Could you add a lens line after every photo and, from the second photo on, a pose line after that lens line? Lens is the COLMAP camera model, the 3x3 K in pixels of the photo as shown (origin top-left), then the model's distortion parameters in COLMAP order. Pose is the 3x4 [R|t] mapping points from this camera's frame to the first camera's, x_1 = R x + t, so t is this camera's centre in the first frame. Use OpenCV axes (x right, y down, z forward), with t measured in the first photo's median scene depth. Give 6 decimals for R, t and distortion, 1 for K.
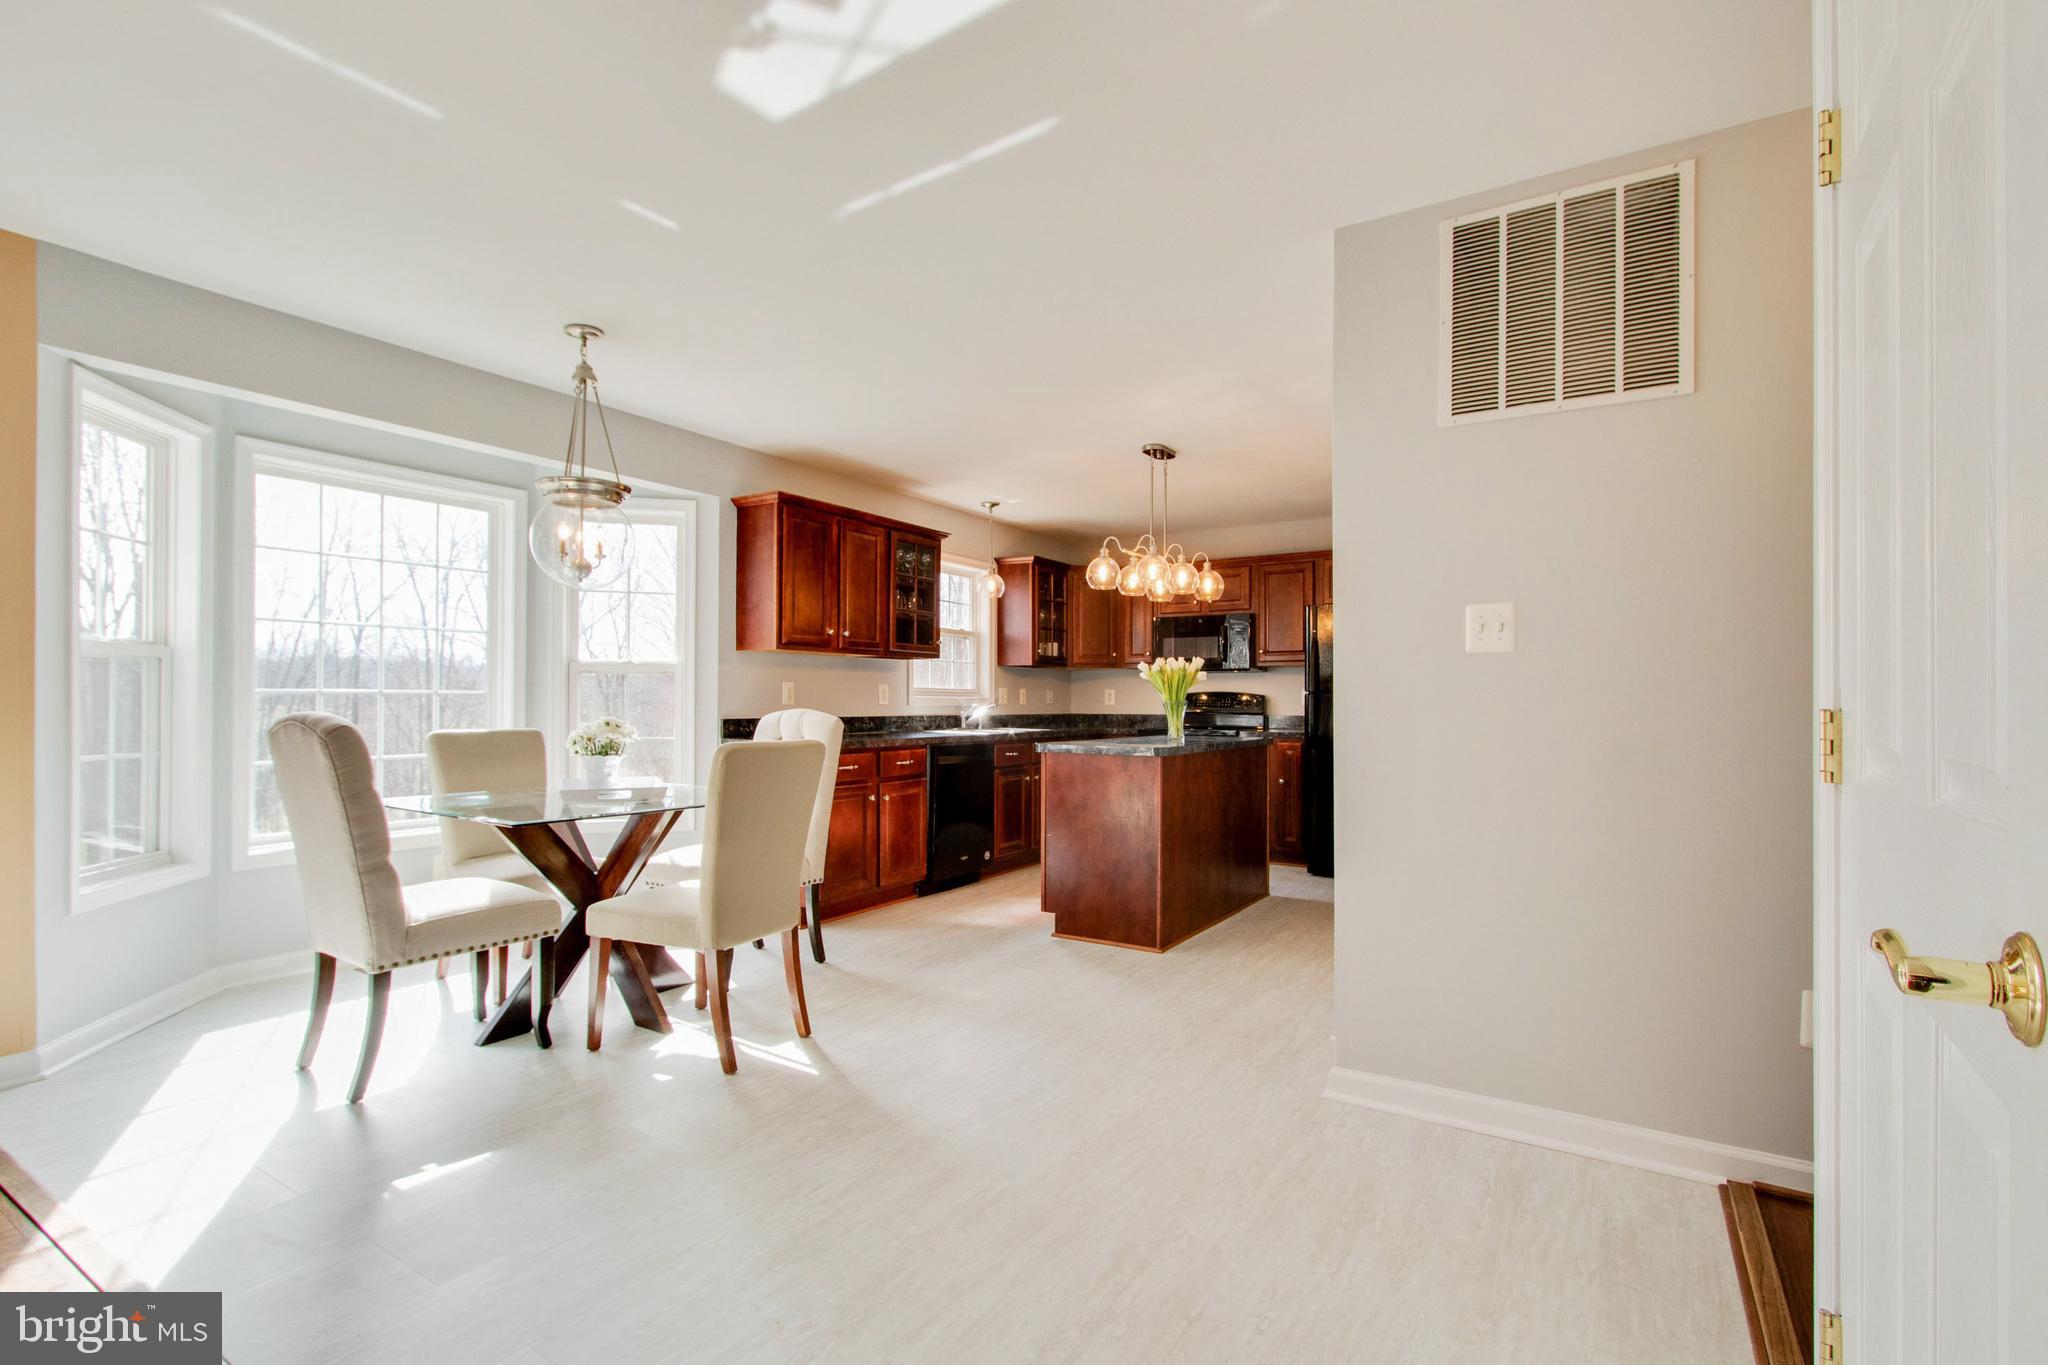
lens RADIAL K [[953.2, 0, 1043.5], [0, 953.2, 694.8], [0, 0, 1]] dist [-0.008202, -0.001144]
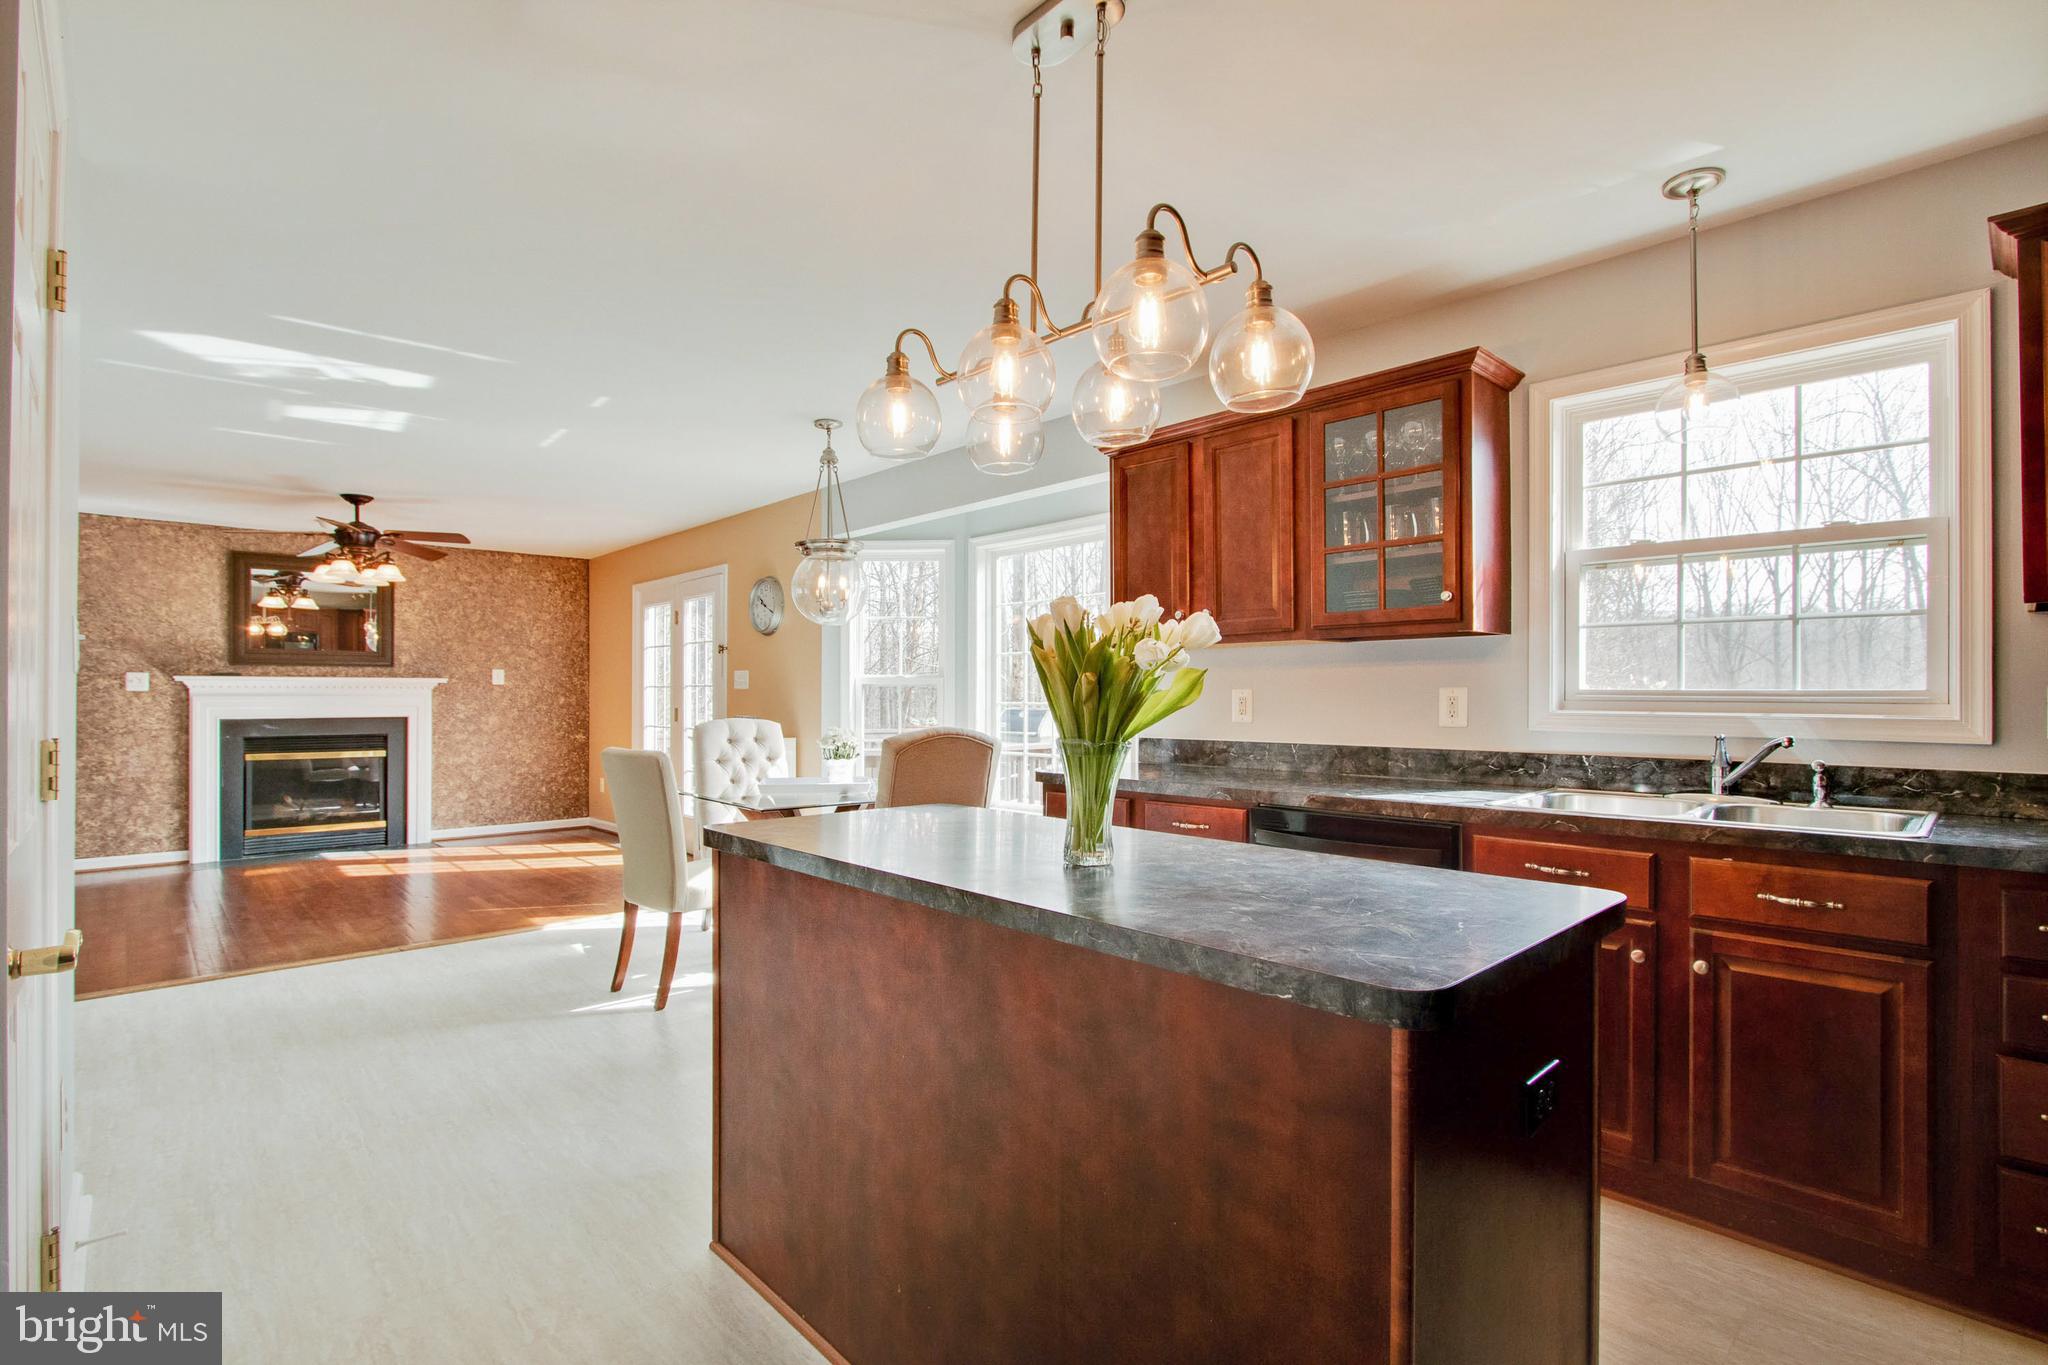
lens RADIAL K [[953.2, 0, 1006.4], [0, 953.2, 689.5], [0, 0, 1]] dist [-0.008202, -0.001144]
pose [[-0.283621, -0.031579, -0.958416, 0.377629], [-0.010769, 0.999499, -0.029746, 0.008136], [0.958876, 0.001885, -0.283819, 0.898688]]
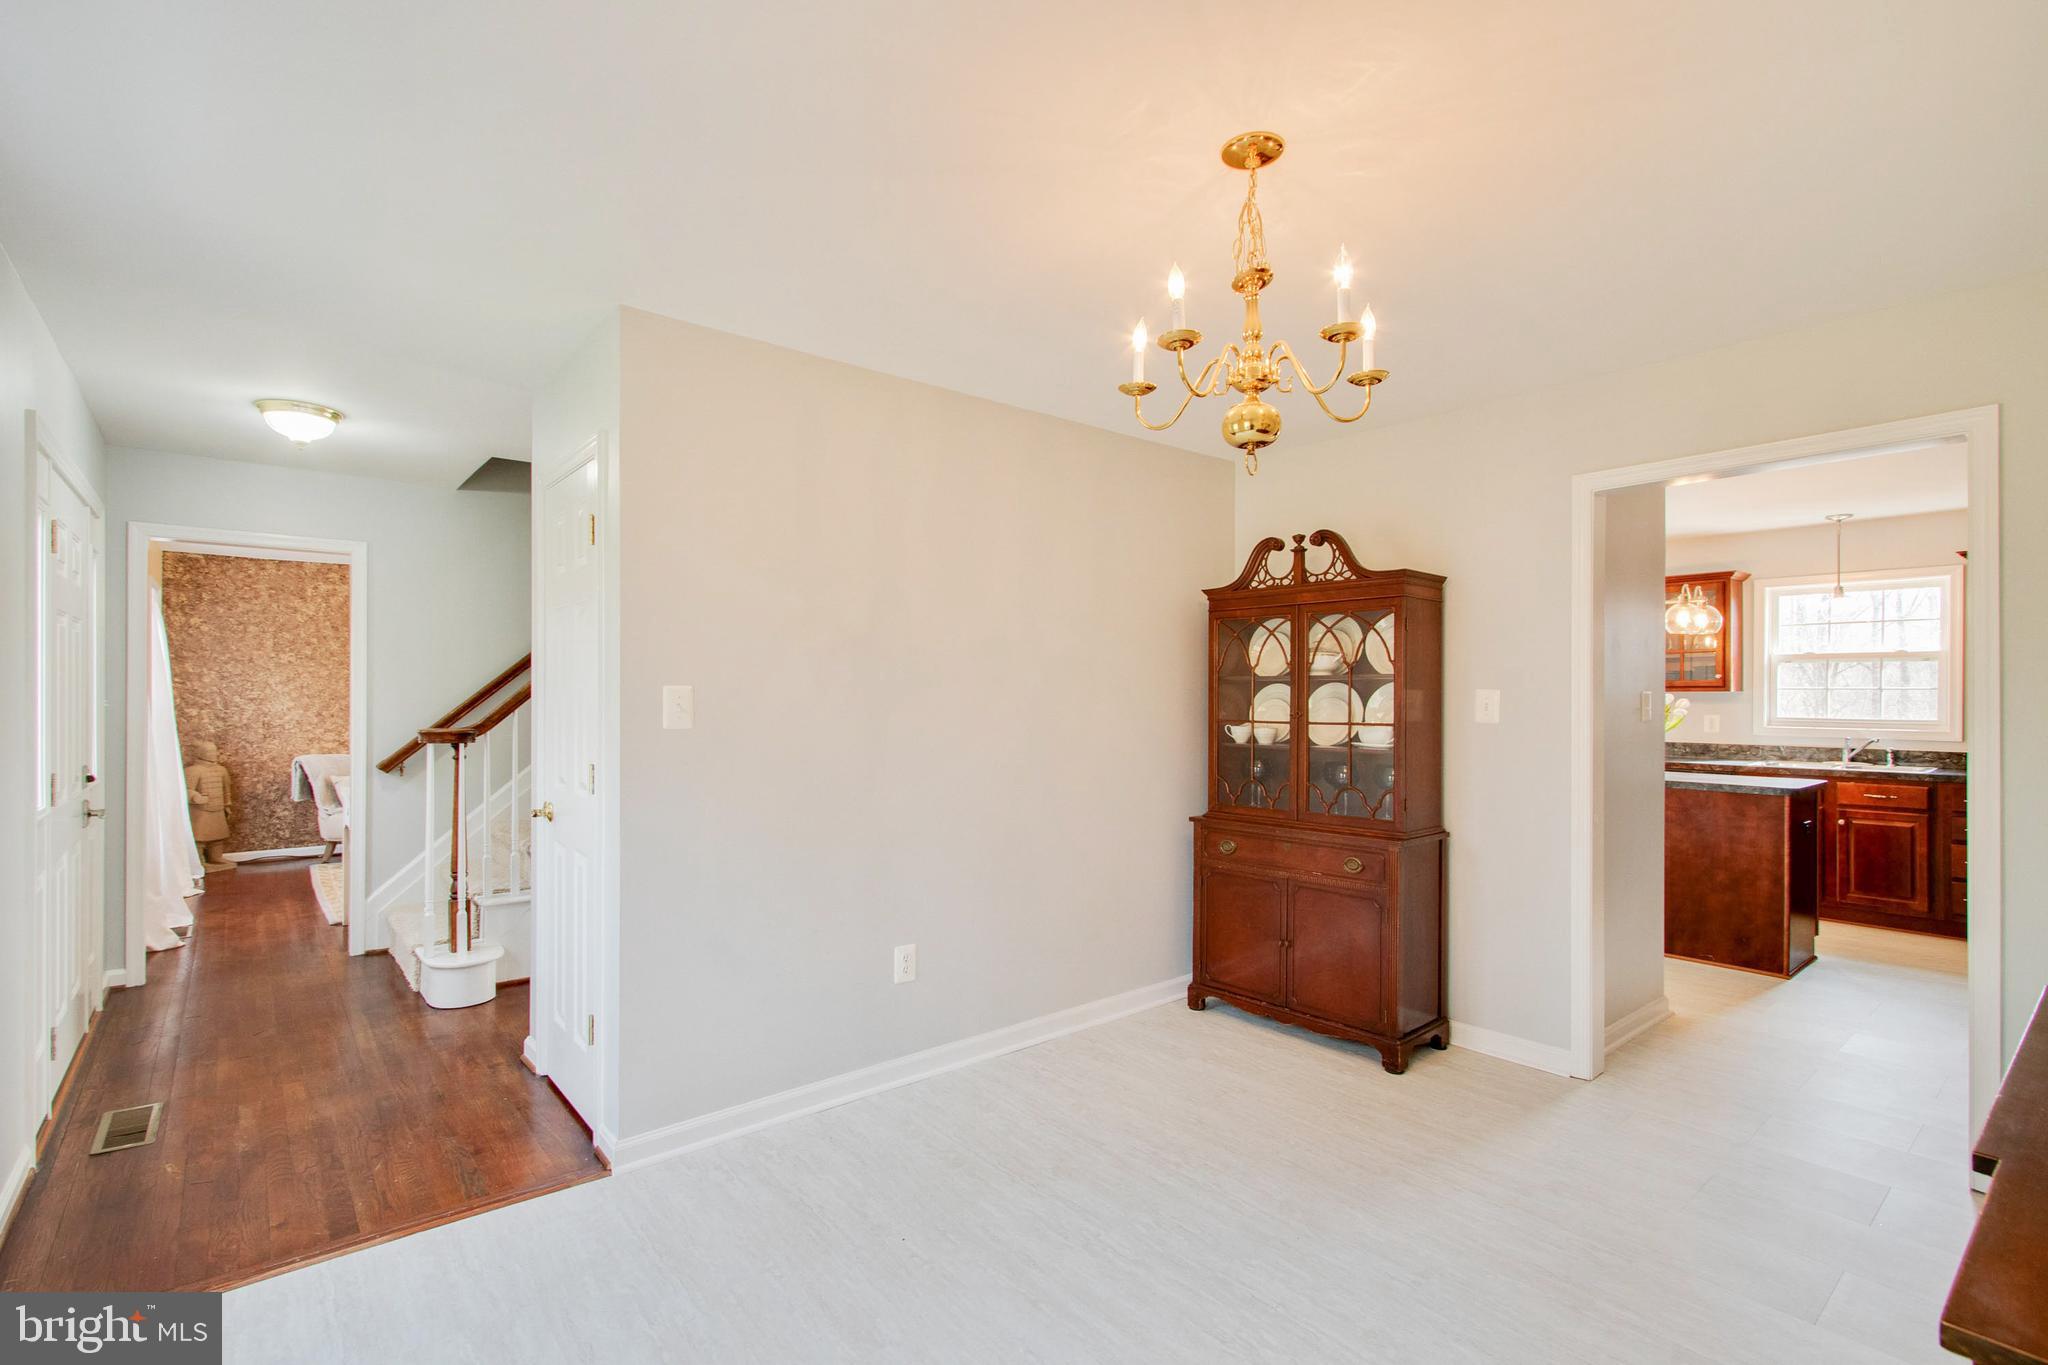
lens RADIAL K [[953.2, 0, 954.3], [0, 953.2, 692.5], [0, 0, 1]] dist [-0.008202, -0.001144]
pose [[-0.363864, -0.030244, -0.930961, 1.145762], [-0.016642, 0.999524, -0.025966, 0.006678], [0.931303, 0.006045, -0.364194, 0.573903]]
